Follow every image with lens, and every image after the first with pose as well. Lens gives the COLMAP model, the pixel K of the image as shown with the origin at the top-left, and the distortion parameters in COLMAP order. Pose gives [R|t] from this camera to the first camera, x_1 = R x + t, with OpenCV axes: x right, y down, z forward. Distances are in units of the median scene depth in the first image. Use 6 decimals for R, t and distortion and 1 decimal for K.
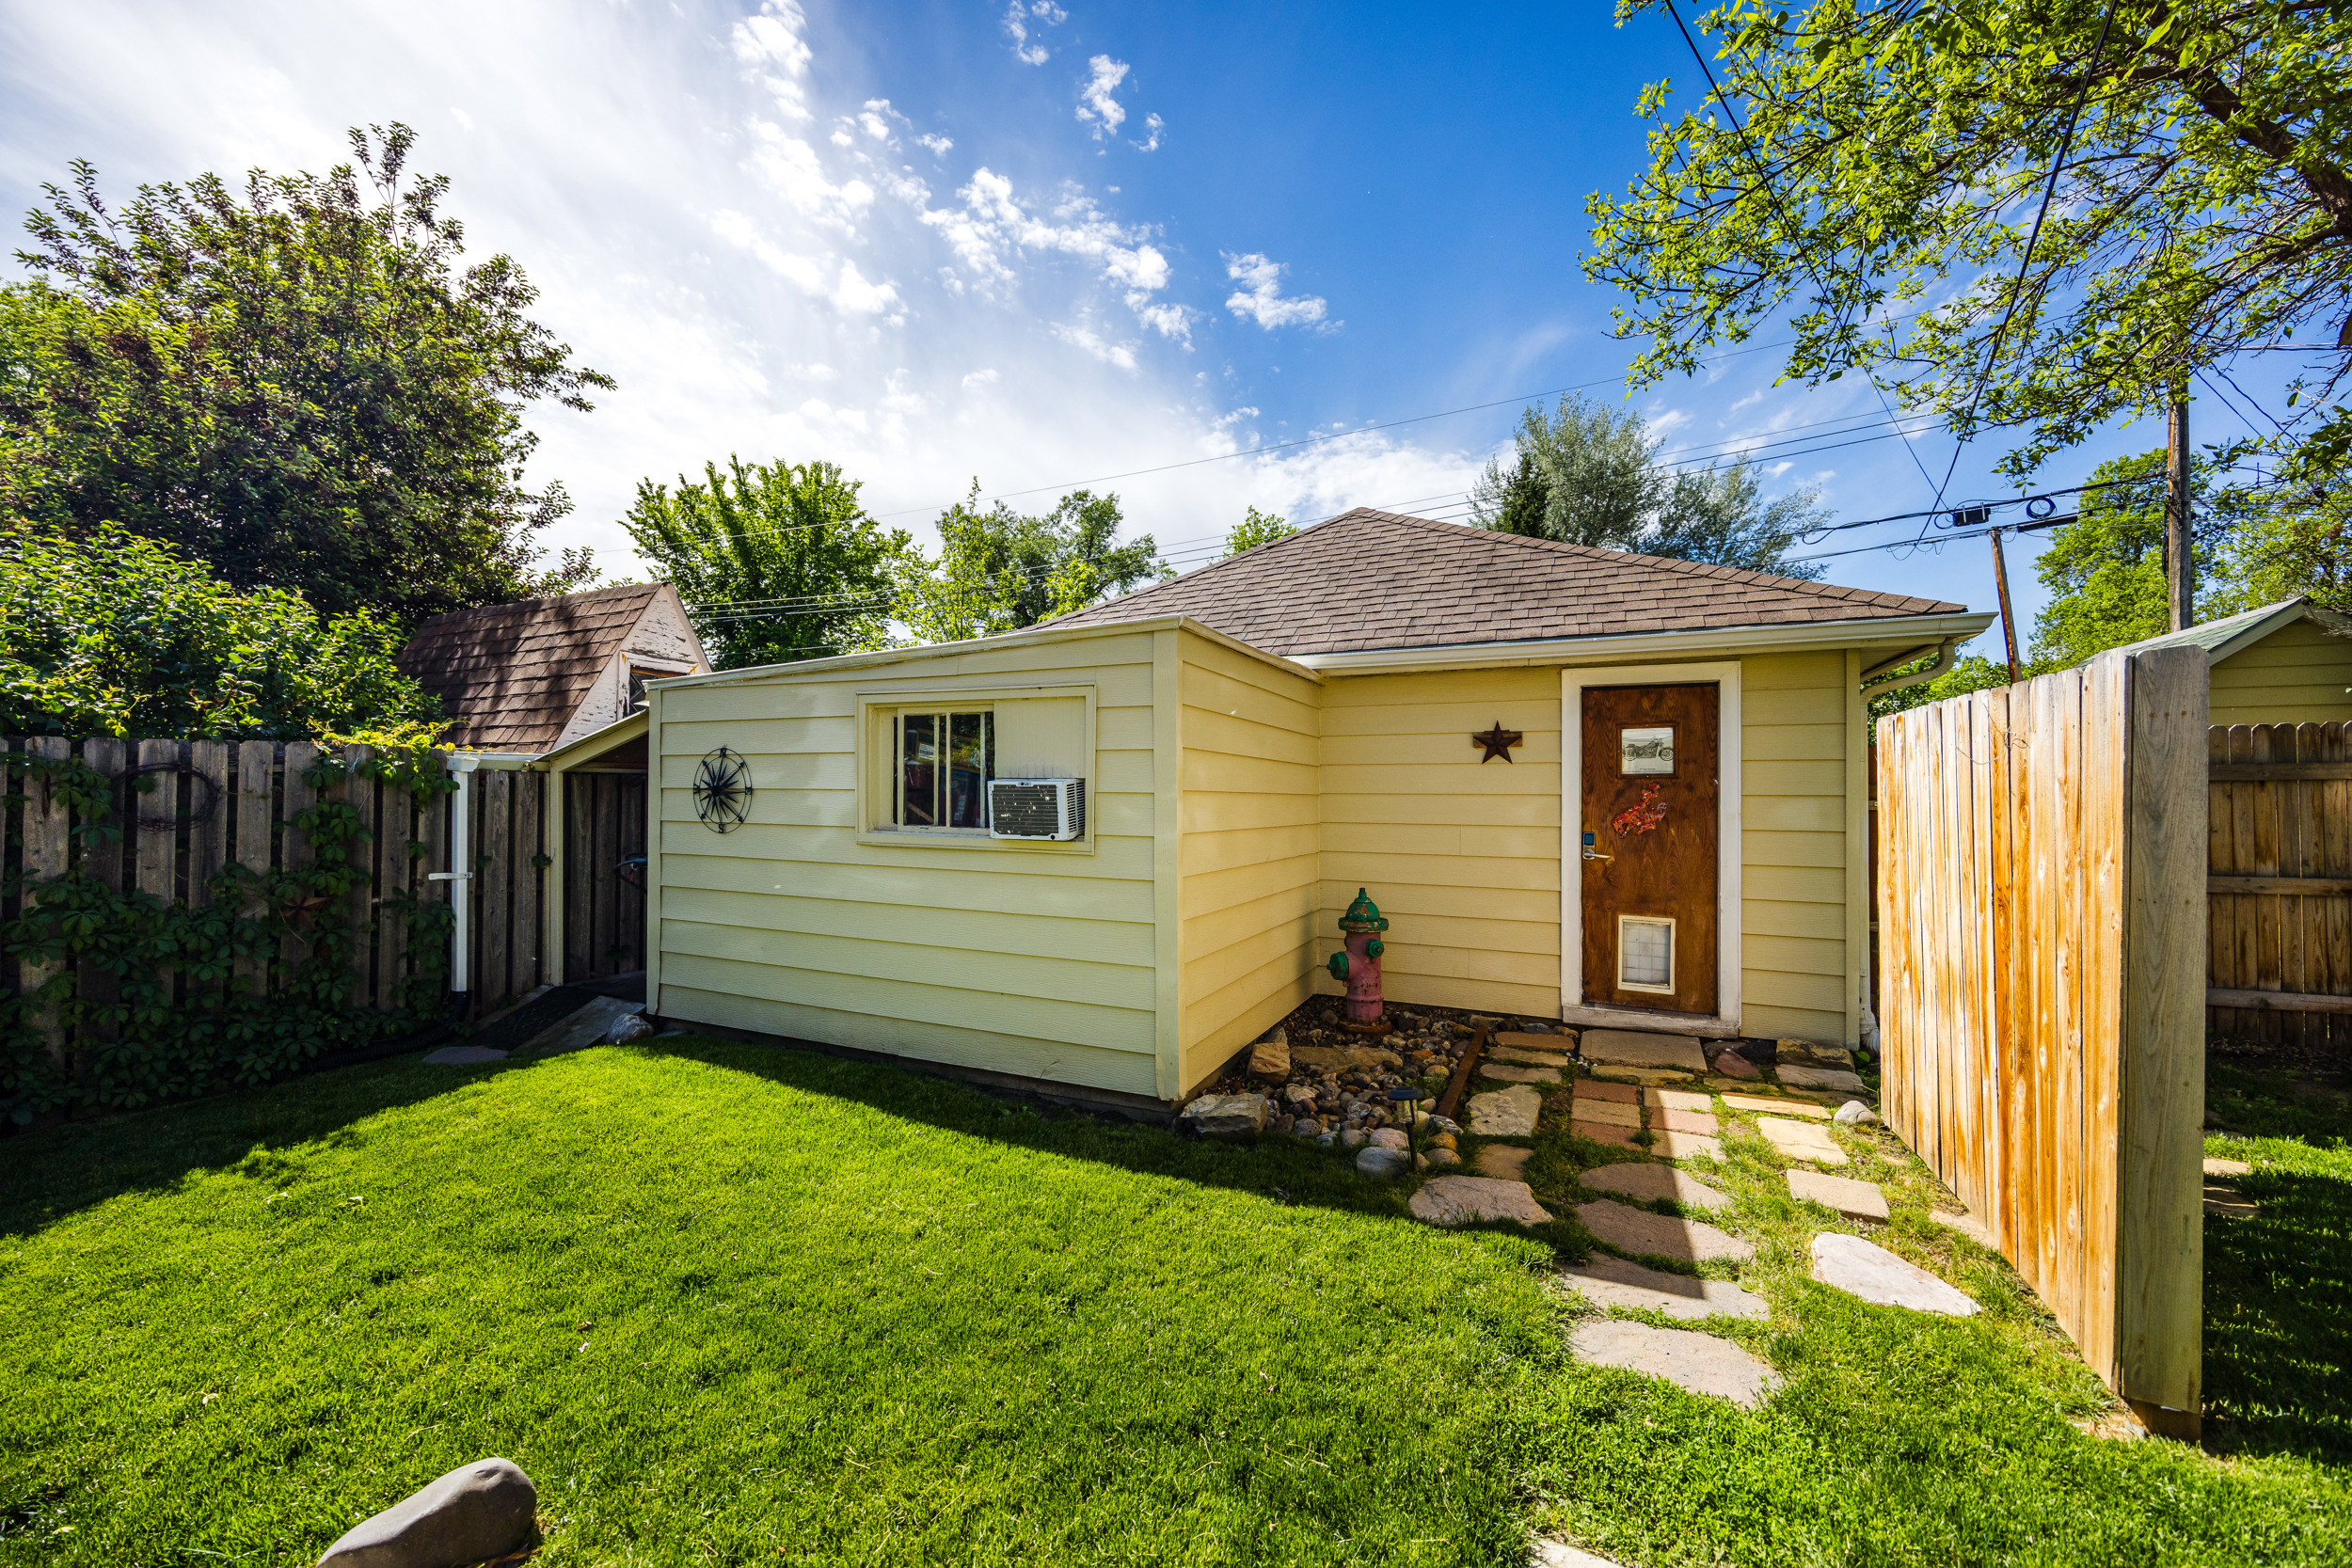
lens RADIAL K [[884.2, 0, 1187.3], [0, 884.2, 781.0], [0, 0, 1]] dist [-0.004061, 0.000368]
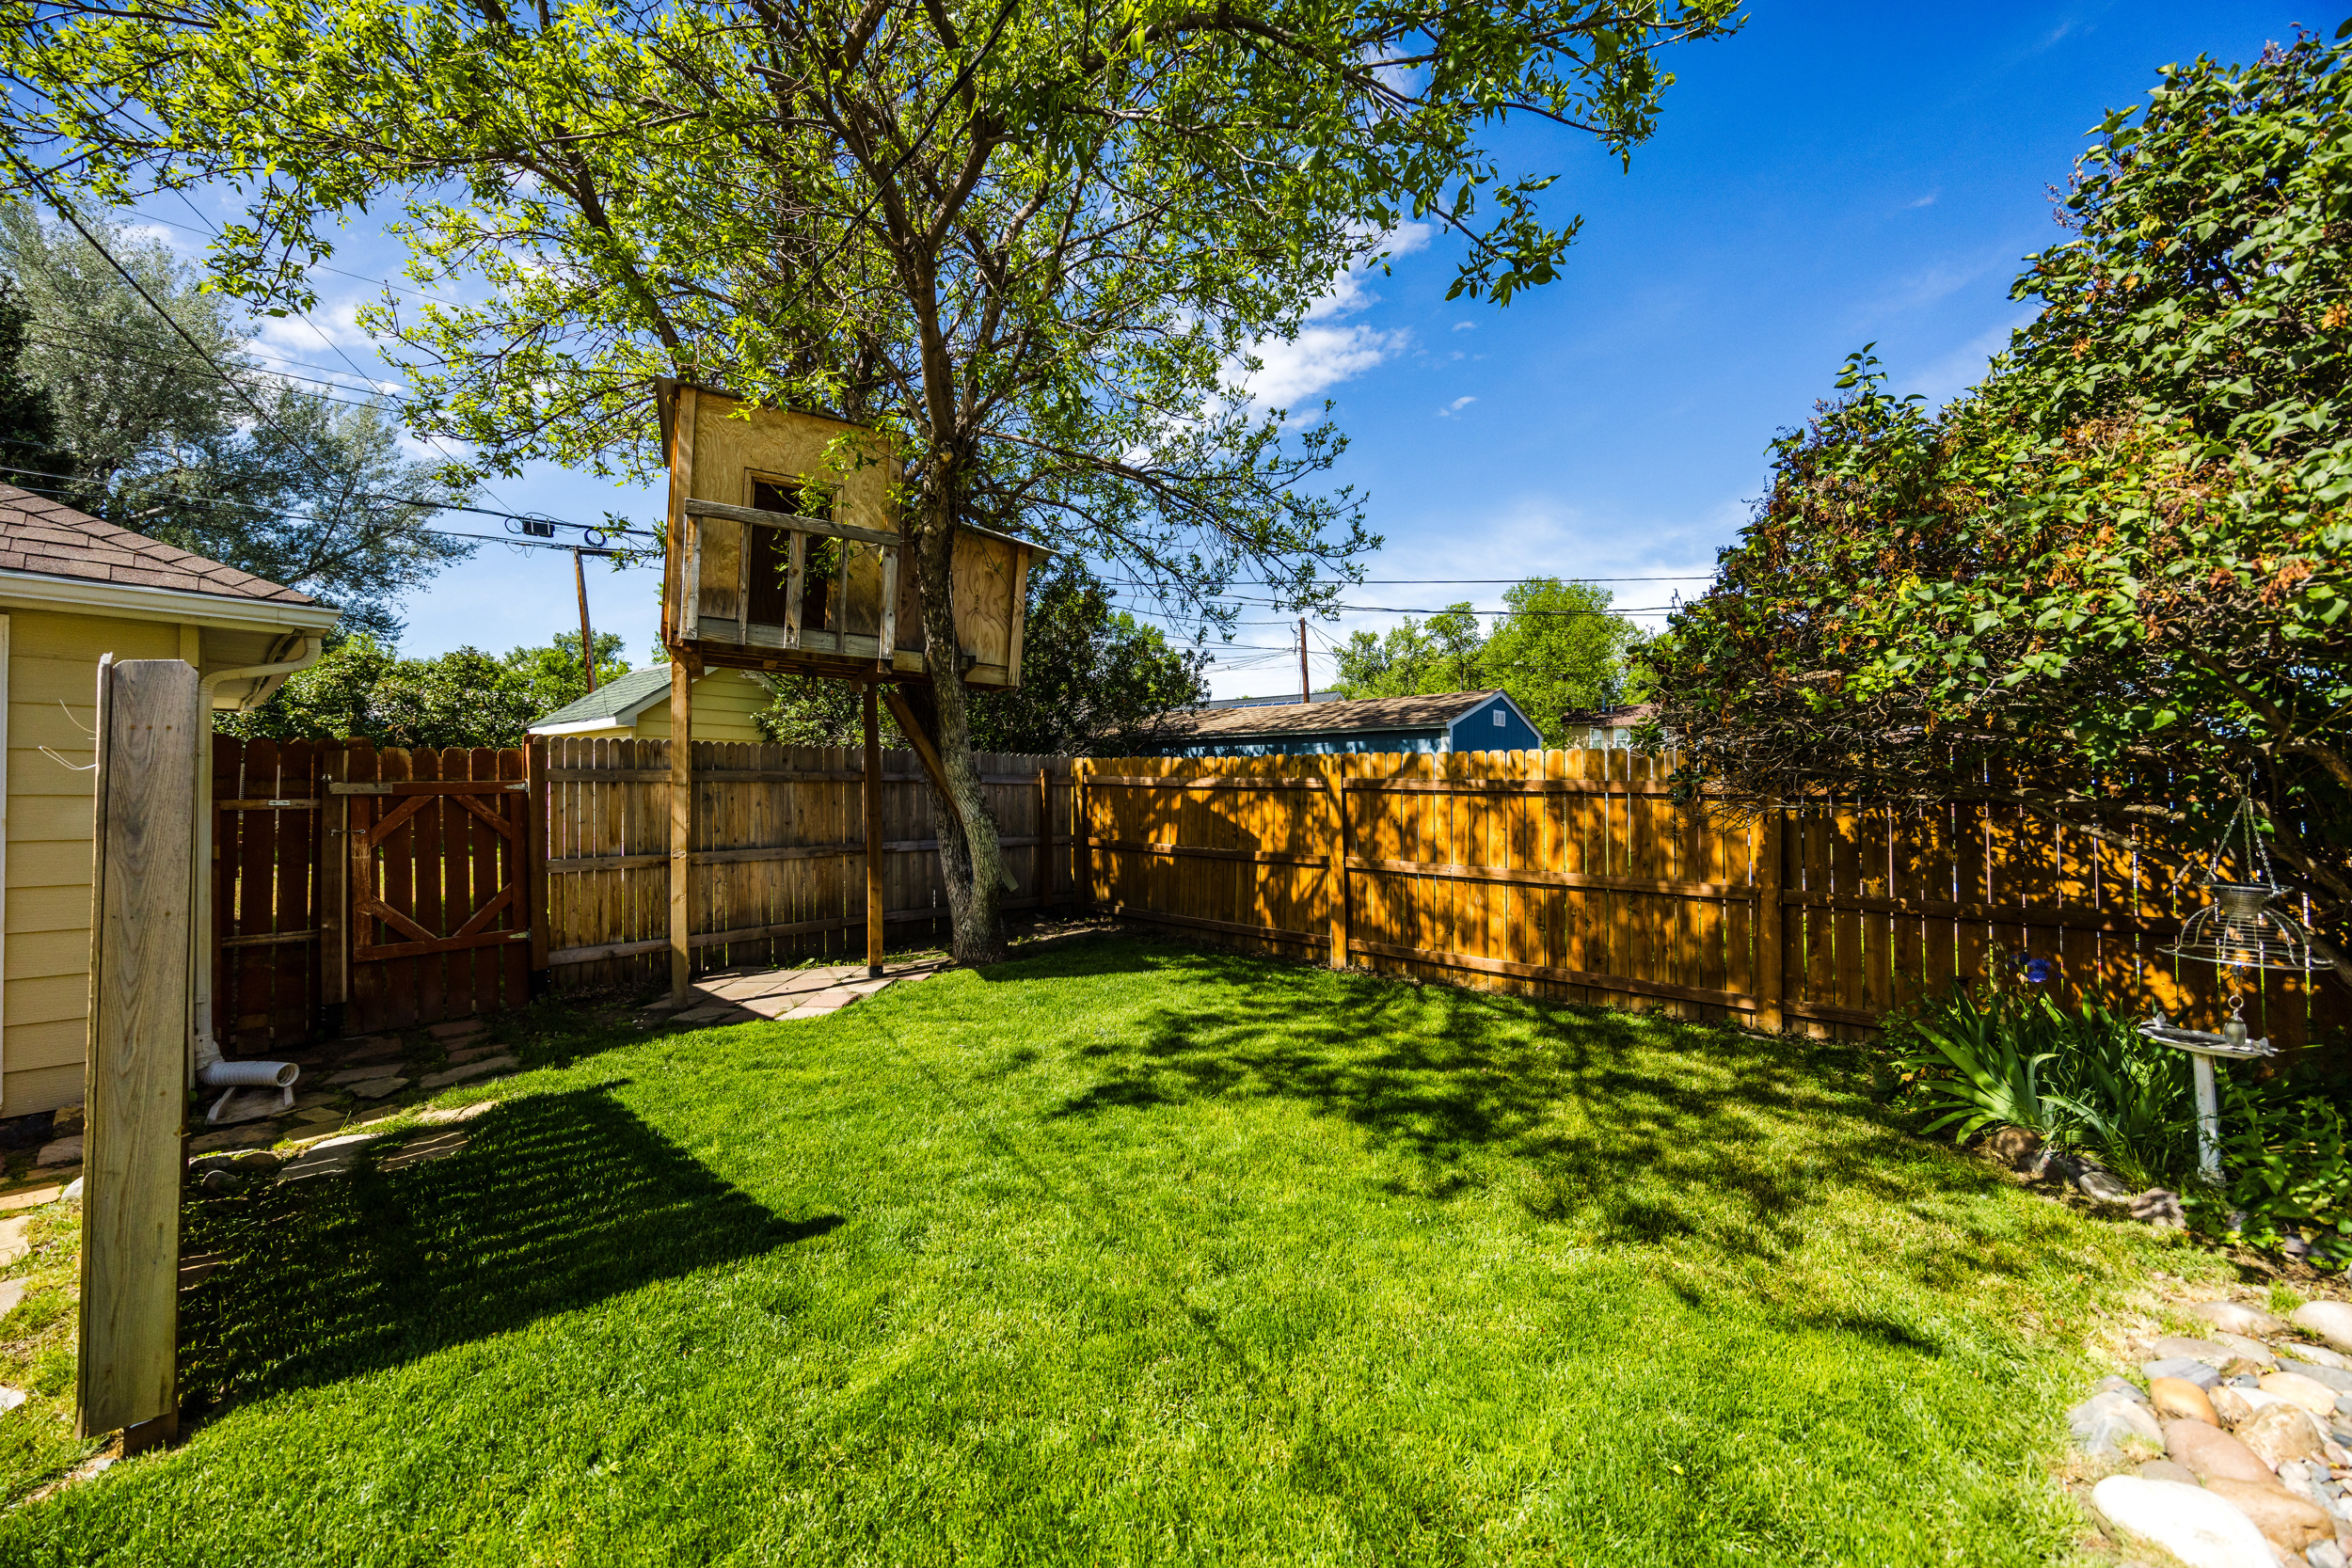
lens RADIAL K [[884.2, 0, 1187.2], [0, 884.2, 791.3], [0, 0, 1]] dist [-0.004061, 0.000368]
pose [[0.292272, -0.002328, 0.956332, 0.191754], [-0.021602, 0.999726, 0.009036, -0.014148], [-0.956091, -0.023299, 0.292142, -0.154032]]
